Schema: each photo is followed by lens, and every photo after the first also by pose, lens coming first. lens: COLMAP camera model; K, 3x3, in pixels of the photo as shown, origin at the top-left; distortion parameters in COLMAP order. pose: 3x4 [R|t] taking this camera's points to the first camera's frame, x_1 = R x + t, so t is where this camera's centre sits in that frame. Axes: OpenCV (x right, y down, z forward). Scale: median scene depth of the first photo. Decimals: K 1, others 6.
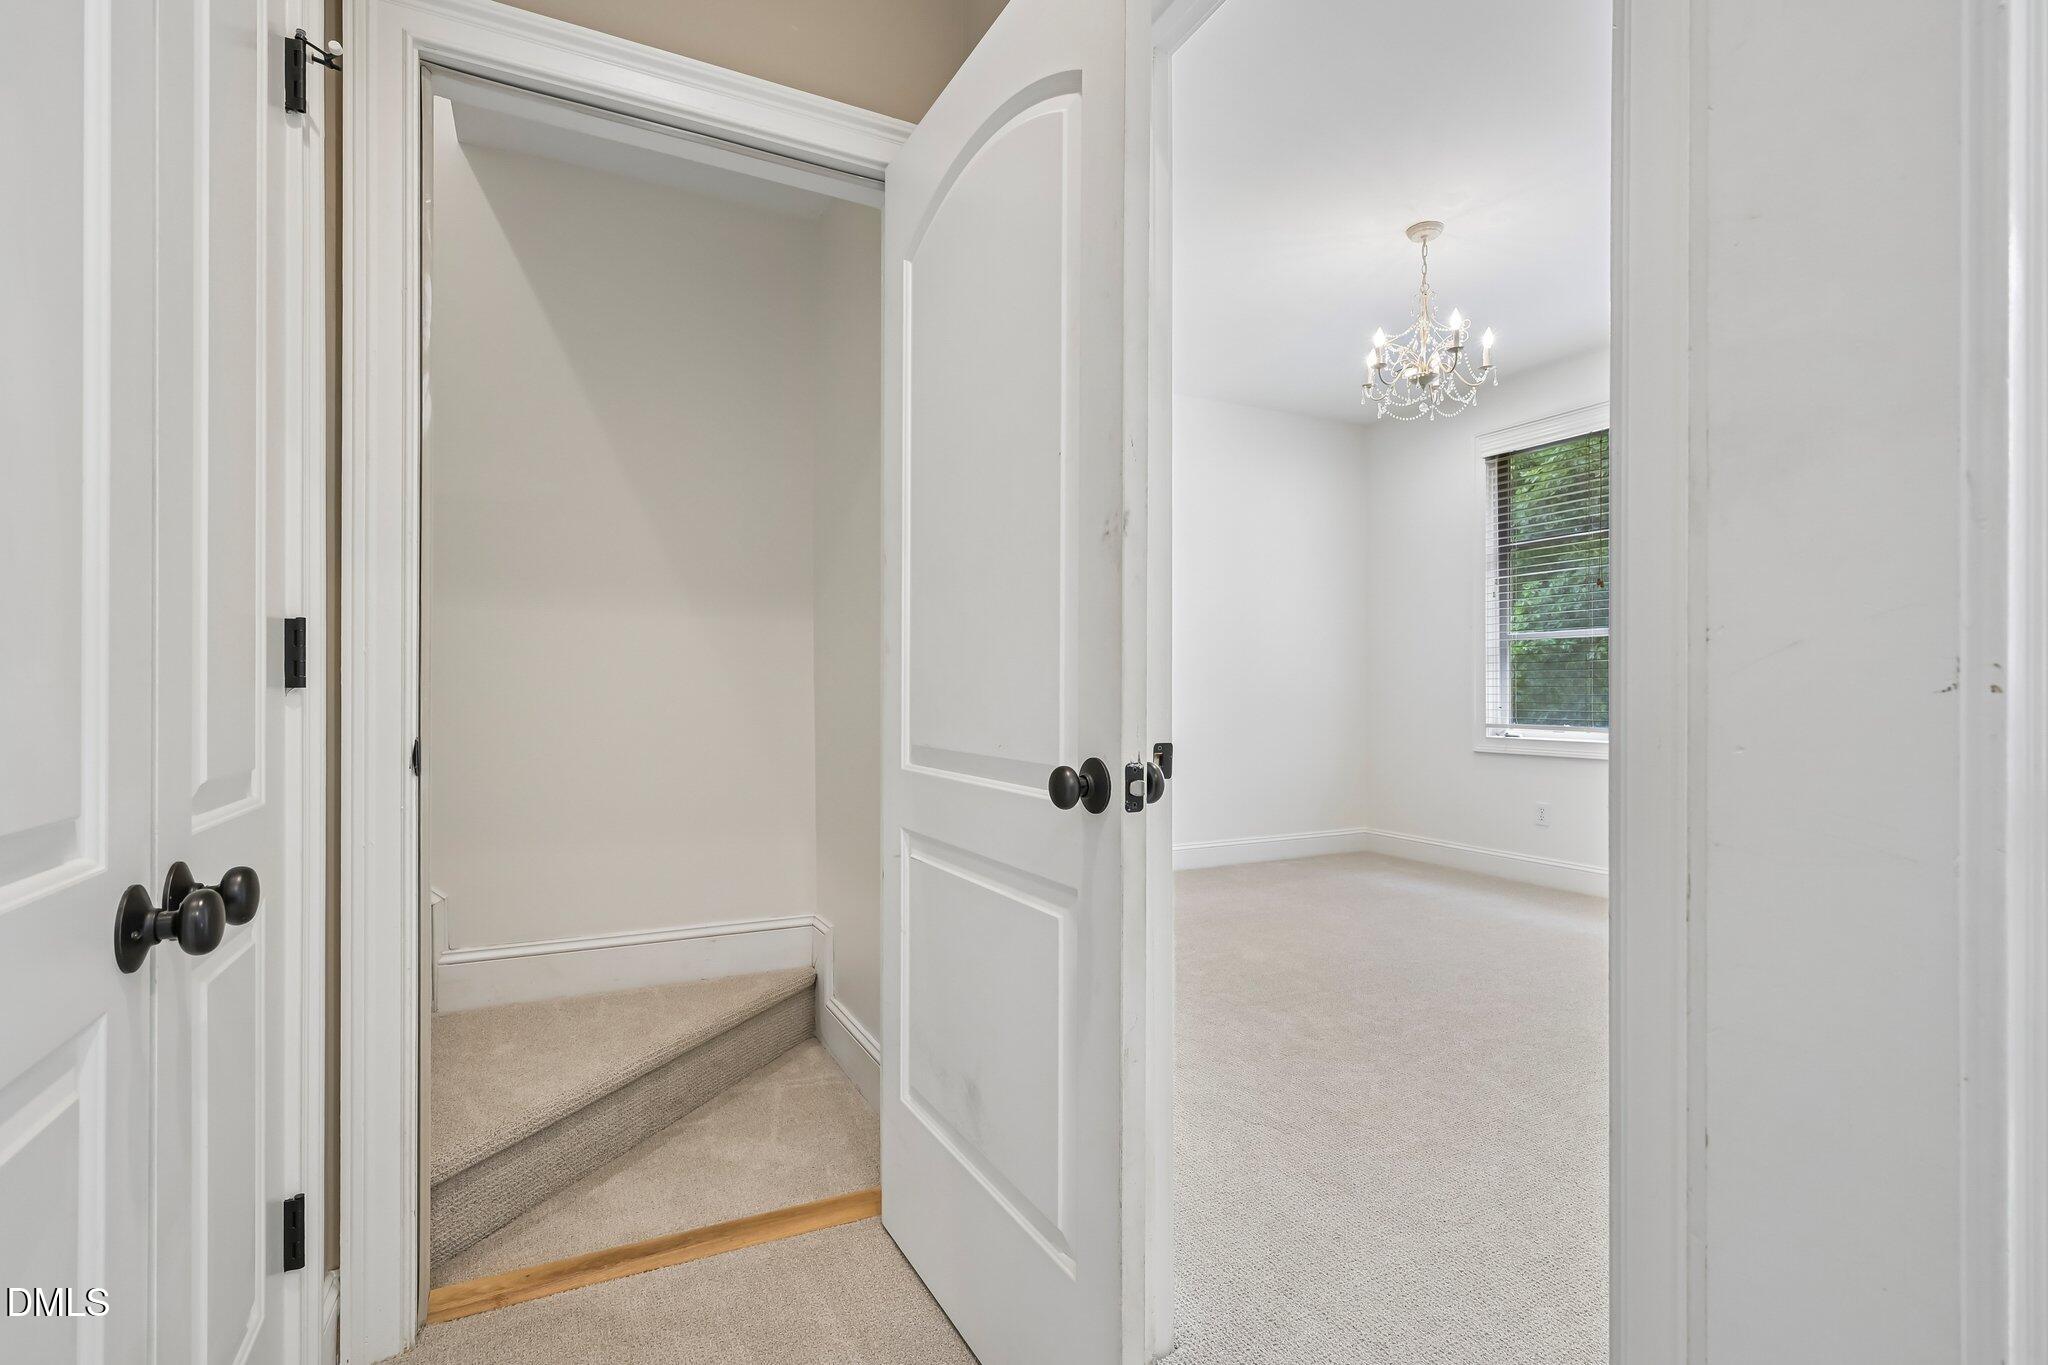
lens RADIAL K [[944.1, 0, 1023.7], [0, 944.1, 684.4], [0, 0, 1]] dist [0.002268, 0.000196]
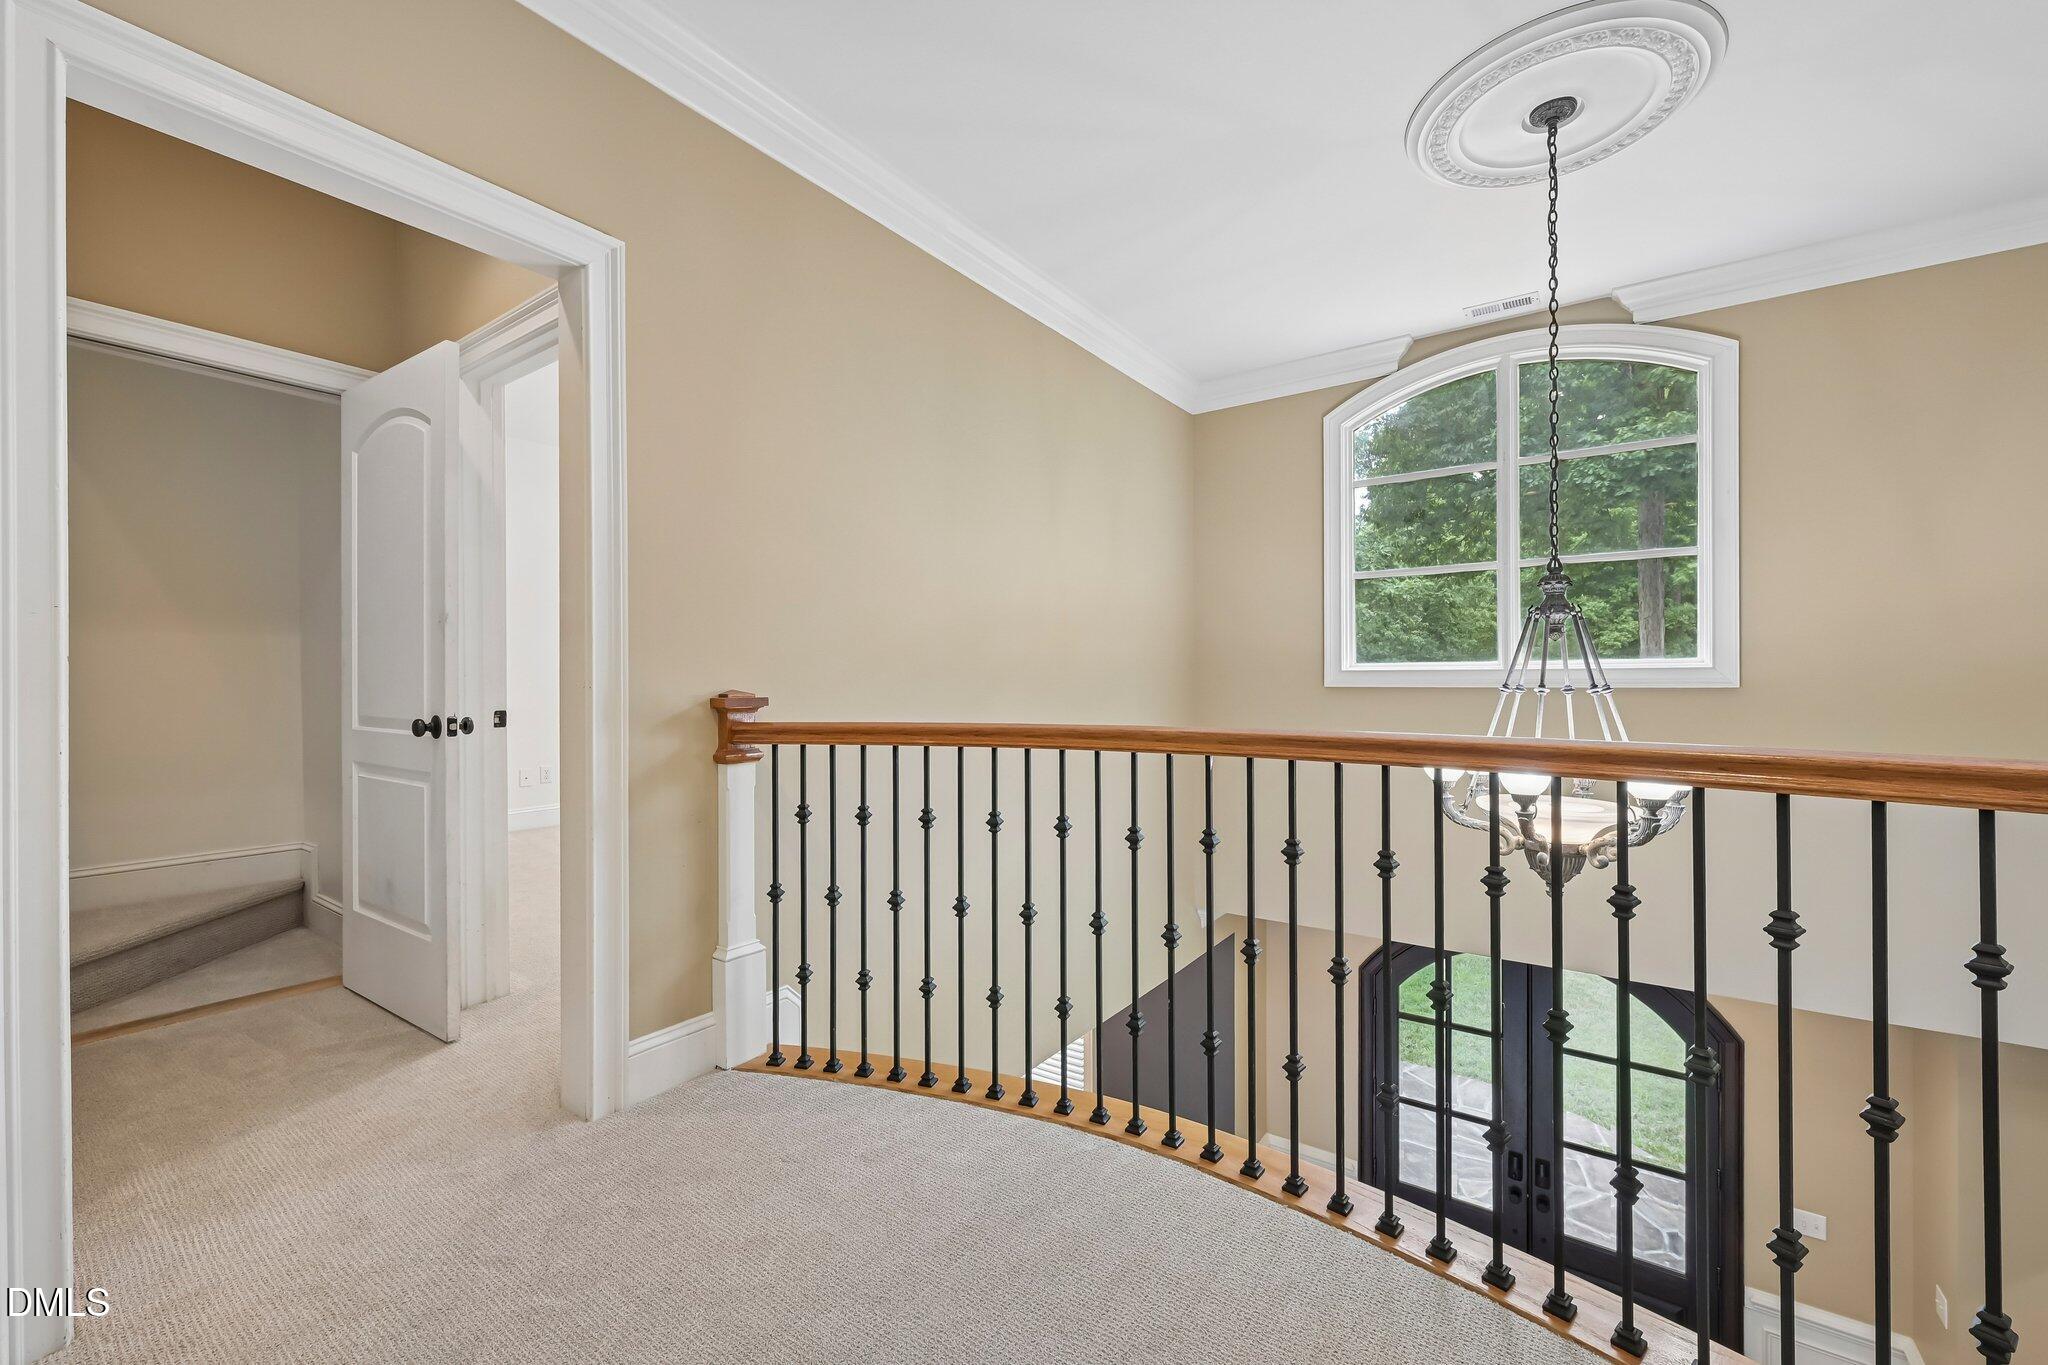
lens RADIAL K [[838.8, 0, 1030.8], [0, 838.8, 680.8], [0, 0, 1]] dist [-0.000424, -0.000025]
pose [[0.889750, -0.001645, 0.456445, 0.287806], [-0.000848, 0.999986, 0.005255, -0.013358], [-0.456448, -0.005063, 0.889736, -1.009408]]
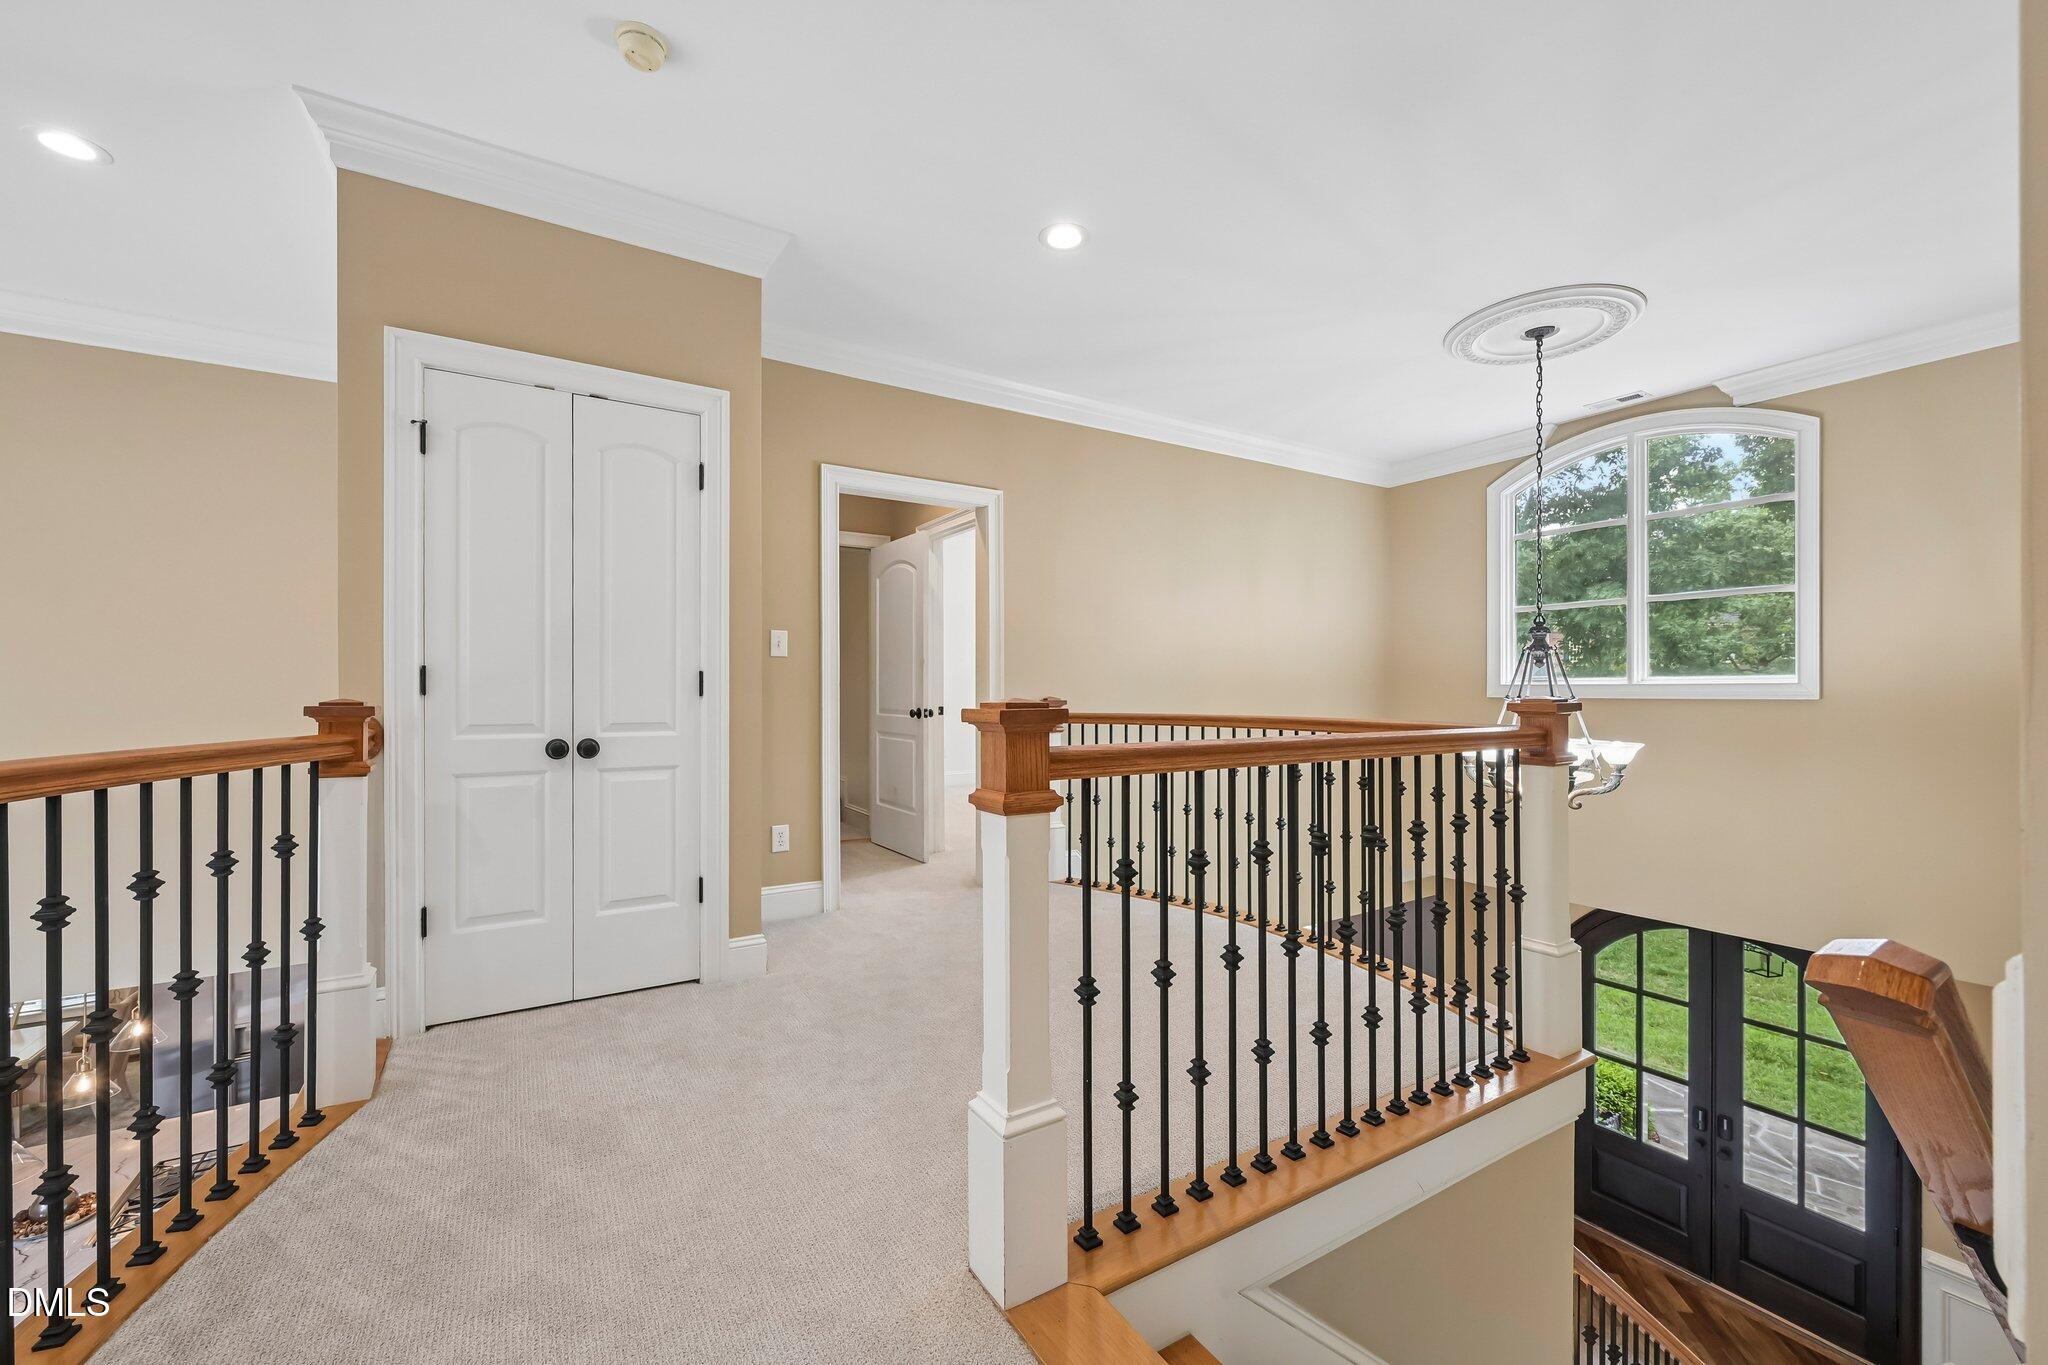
lens RADIAL K [[817.9, 0, 1013.8], [0, 817.9, 689.8], [0, 0, 1]] dist [0.000670, 0.000203]
pose [[0.997546, 0.000561, 0.070011, 0.178126], [-0.000771, 0.999995, 0.002972, -0.020019], [-0.070009, -0.003019, 0.997542, -2.187895]]
